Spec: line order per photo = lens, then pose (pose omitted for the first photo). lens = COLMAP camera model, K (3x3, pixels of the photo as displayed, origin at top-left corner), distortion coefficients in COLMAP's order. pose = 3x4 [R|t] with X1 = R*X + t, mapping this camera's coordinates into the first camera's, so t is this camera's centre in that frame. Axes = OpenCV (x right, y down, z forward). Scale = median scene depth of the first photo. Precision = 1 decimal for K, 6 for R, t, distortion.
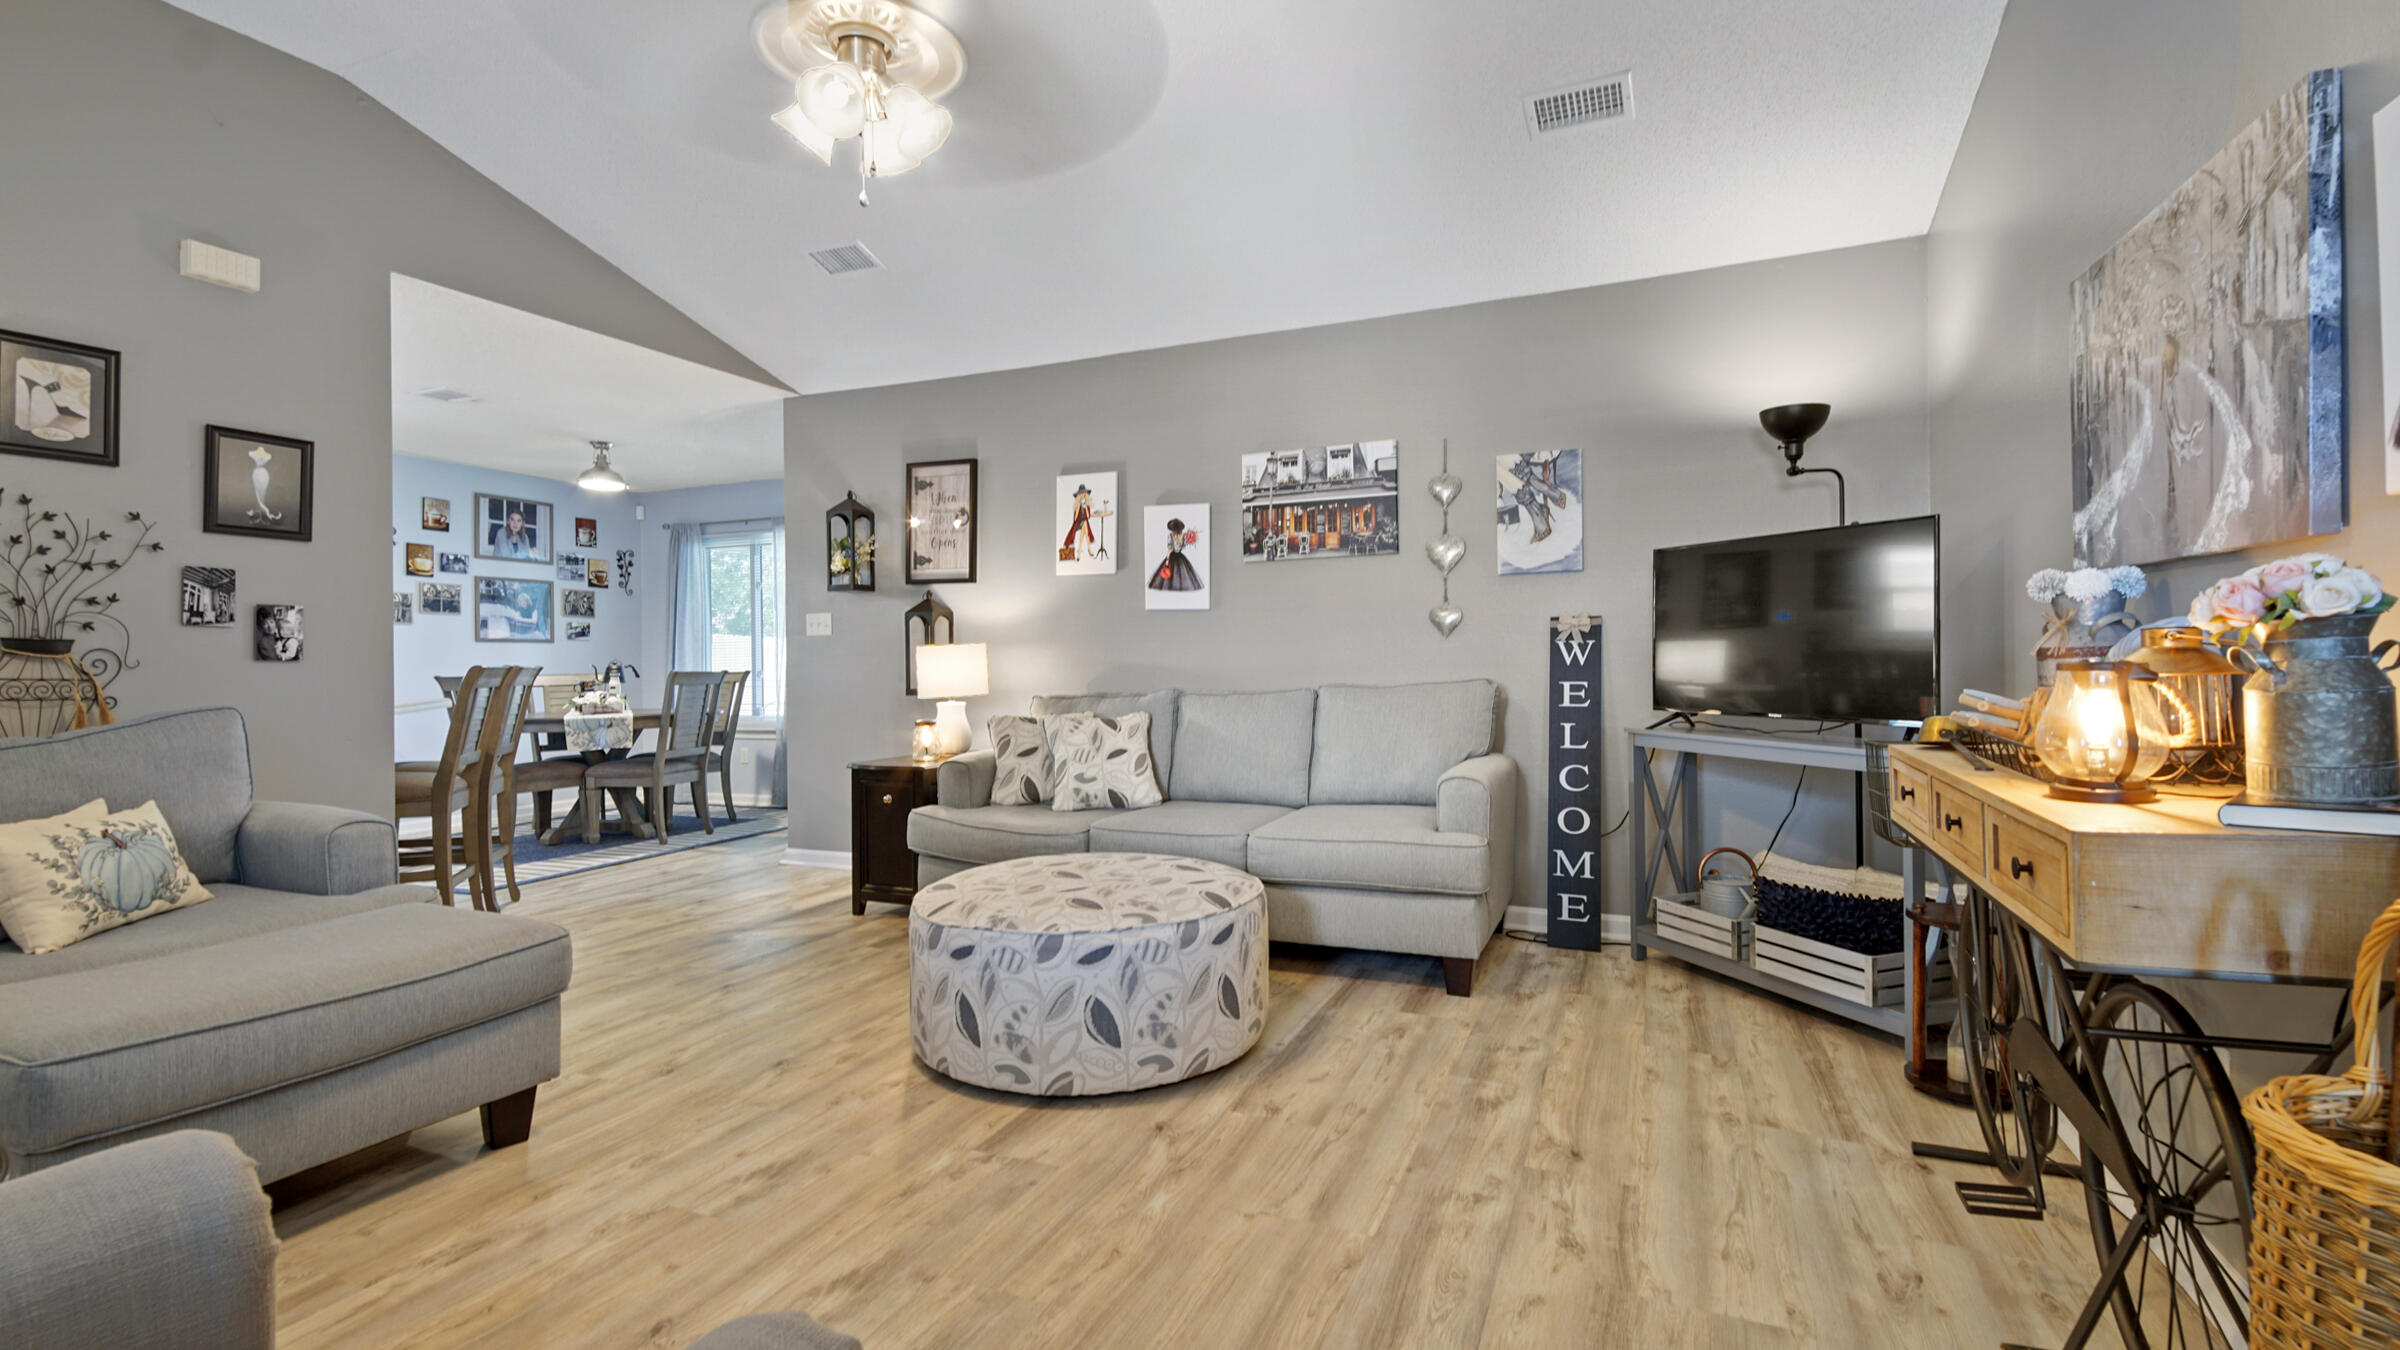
lens RADIAL K [[1055.1, 0, 1198.0], [0, 1055.1, 667.4], [0, 0, 1]] dist [0.032816, -0.015993]
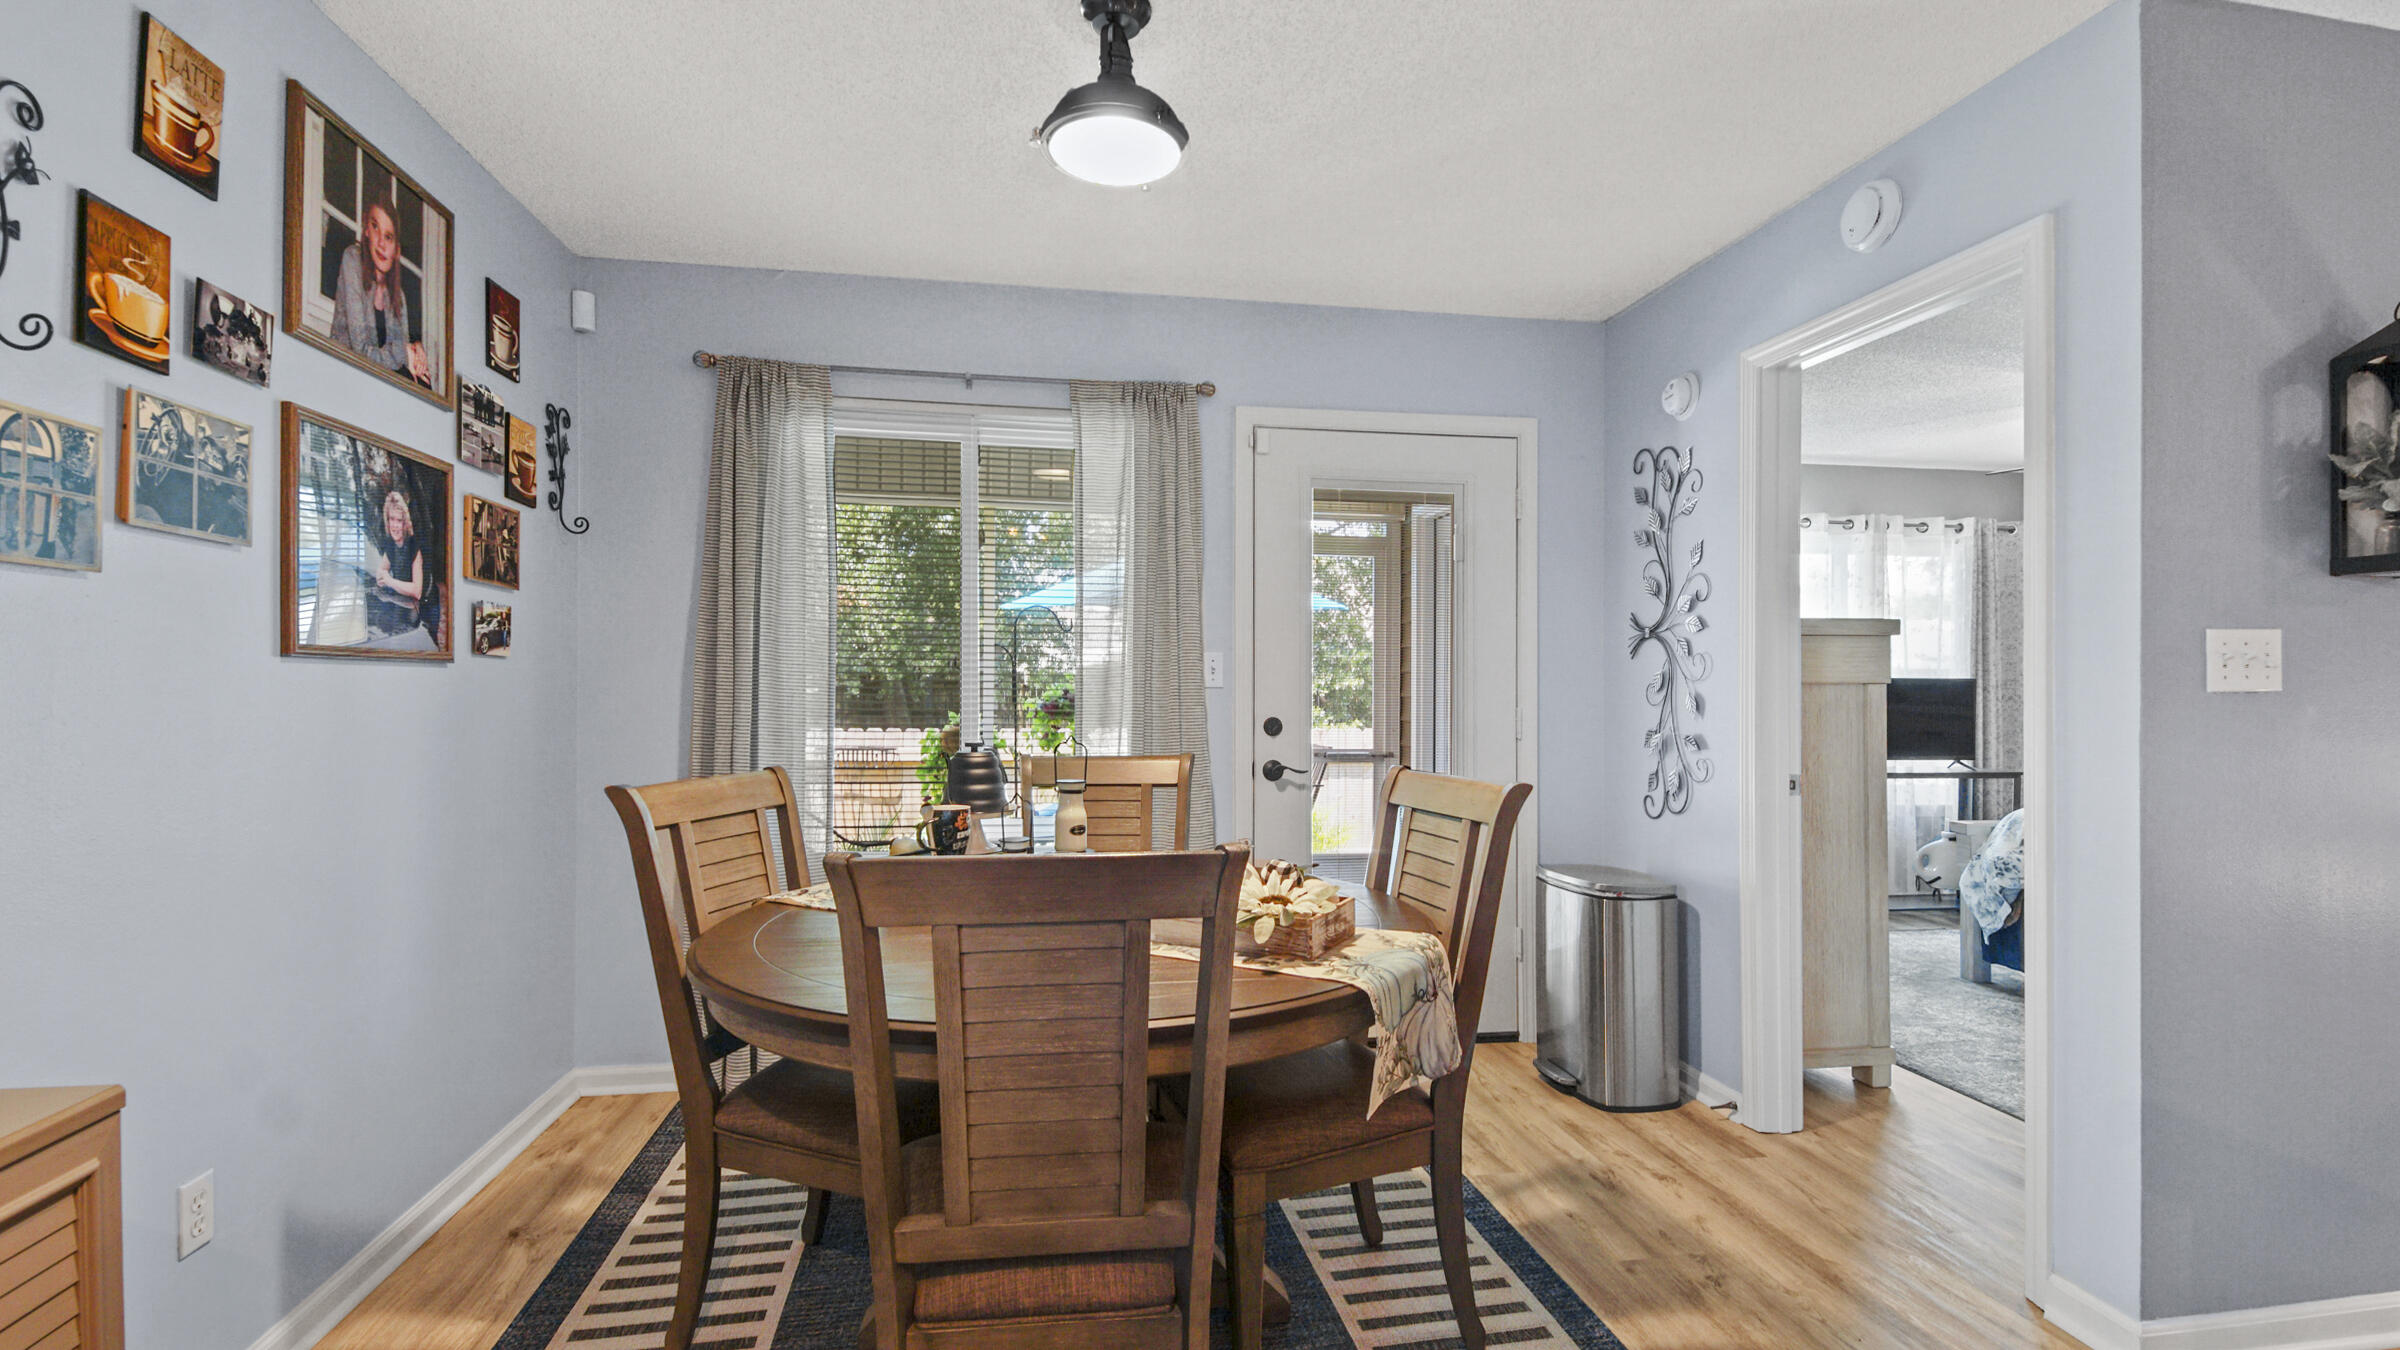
lens RADIAL K [[1077.5, 0, 1216.0], [0, 1077.5, 690.6], [0, 0, 1]] dist [0.029305, -0.017576]
pose [[0.842278, 0.016045, 0.538804, -0.989553], [-0.013111, 0.999871, -0.009281, -0.026473], [-0.538884, 0.000753, 0.842380, 1.037273]]
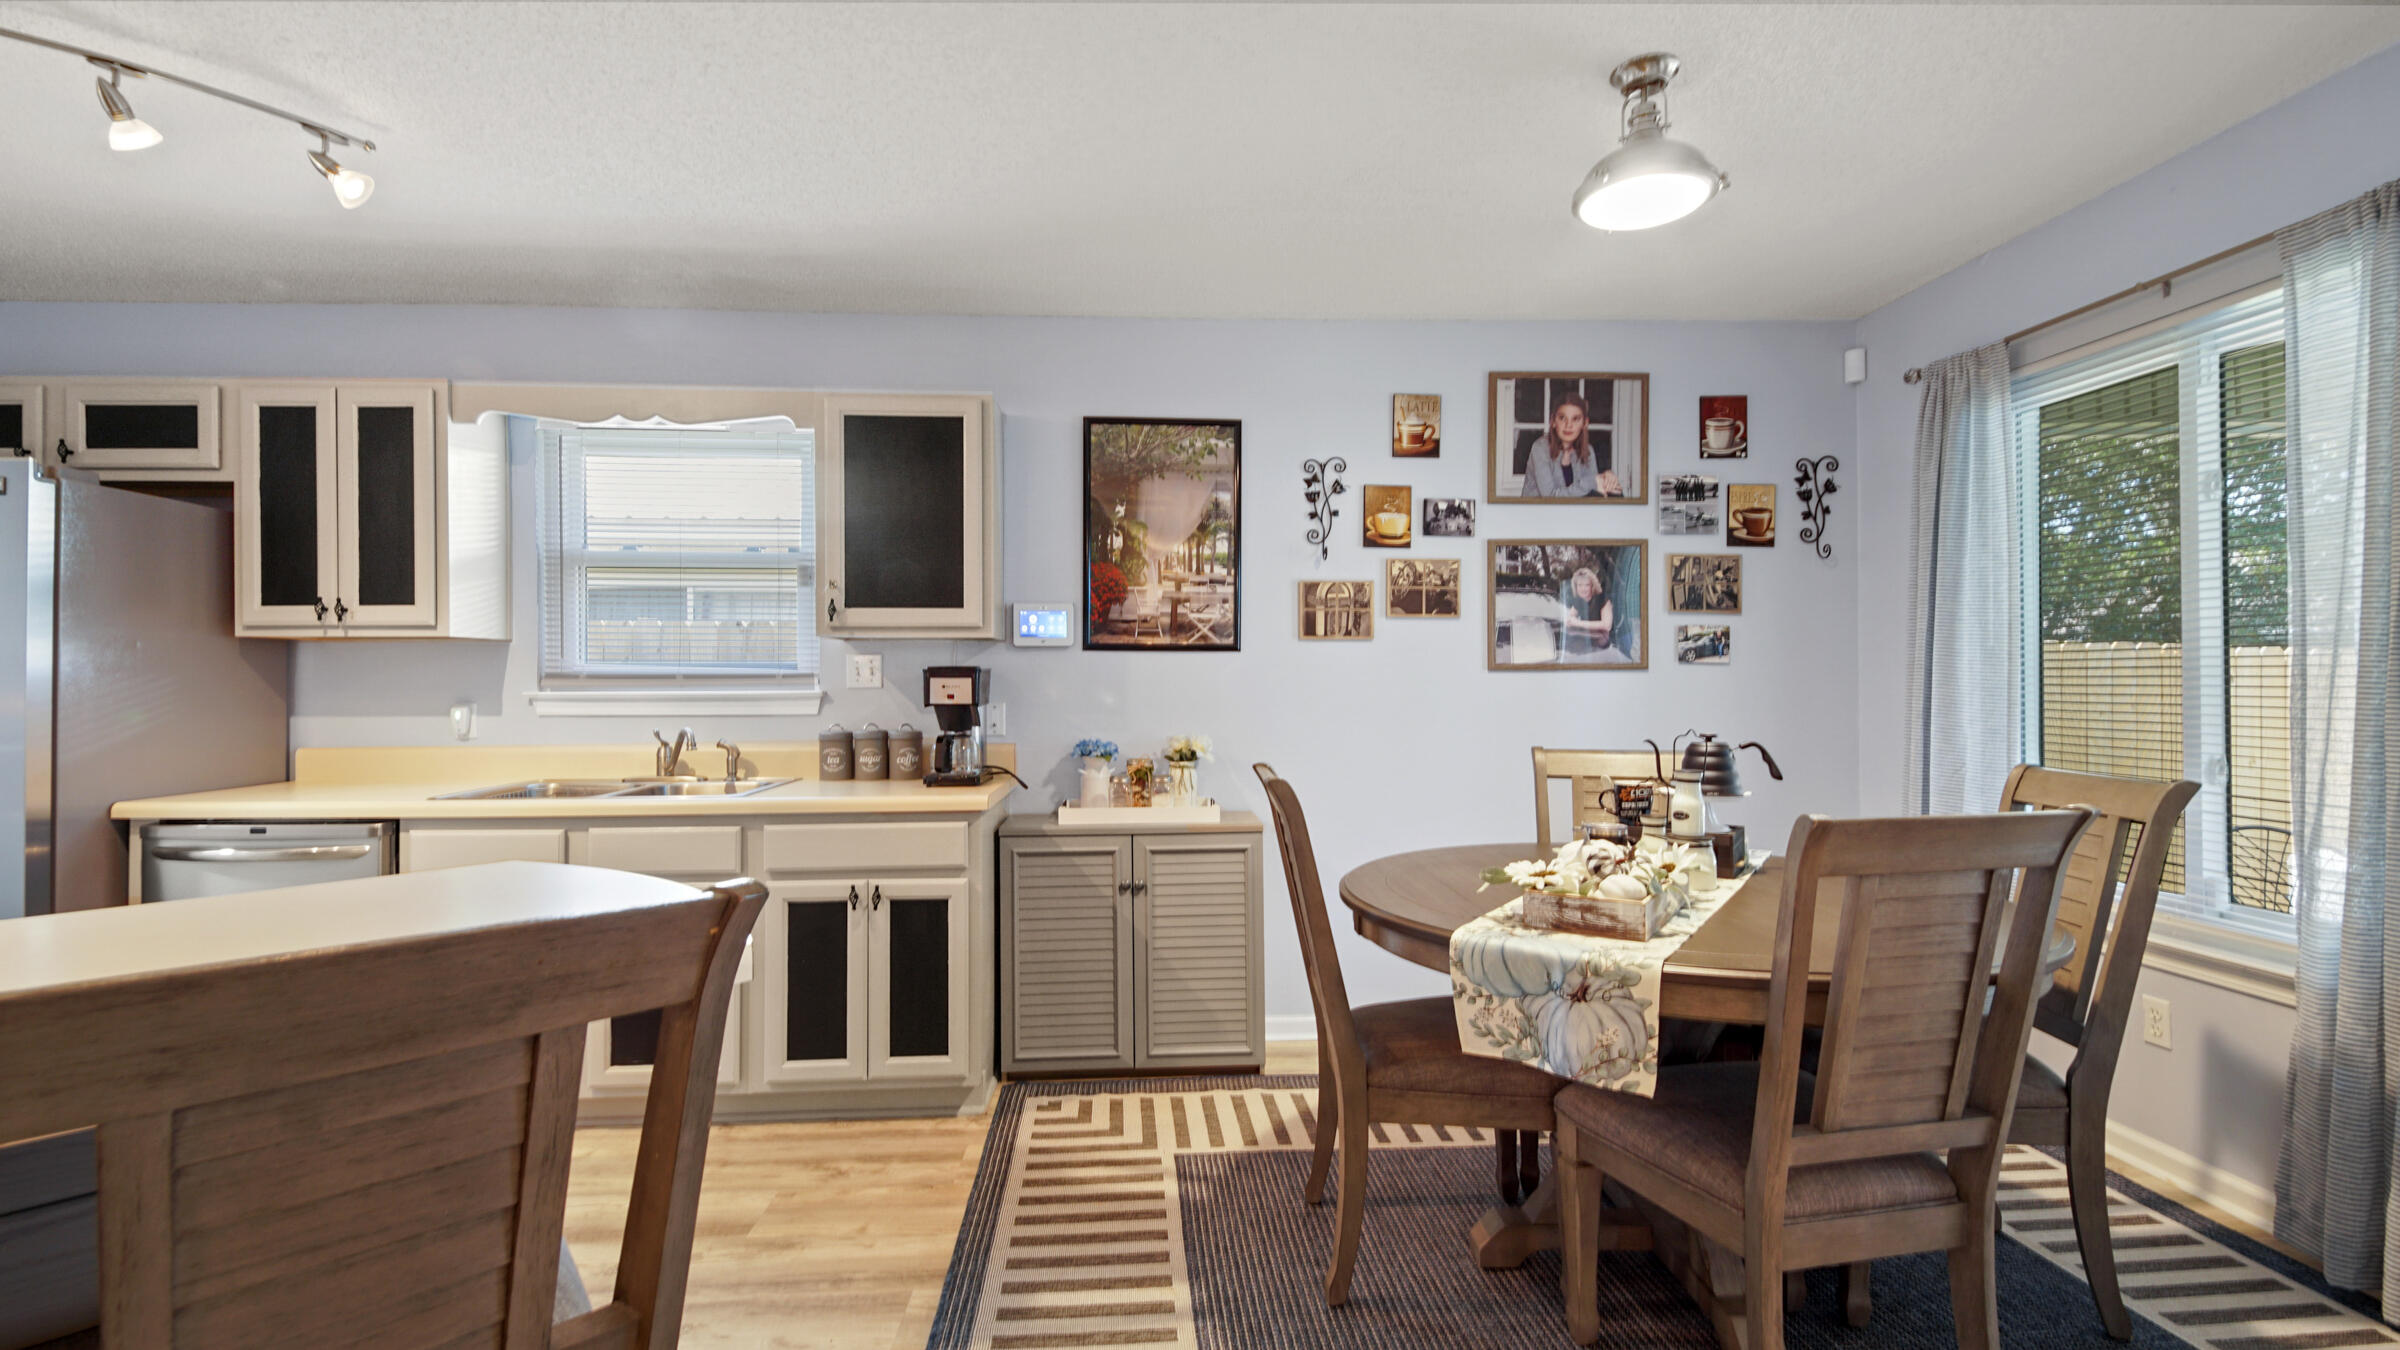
lens RADIAL K [[1055.1, 0, 1198.0], [0, 1055.1, 667.4], [0, 0, 1]] dist [0.032816, -0.015993]
pose [[0.440369, -0.002835, -0.897813, -0.461030], [-0.004951, 0.999972, -0.005587, -0.035348], [0.897803, 0.006905, 0.440342, 1.040566]]
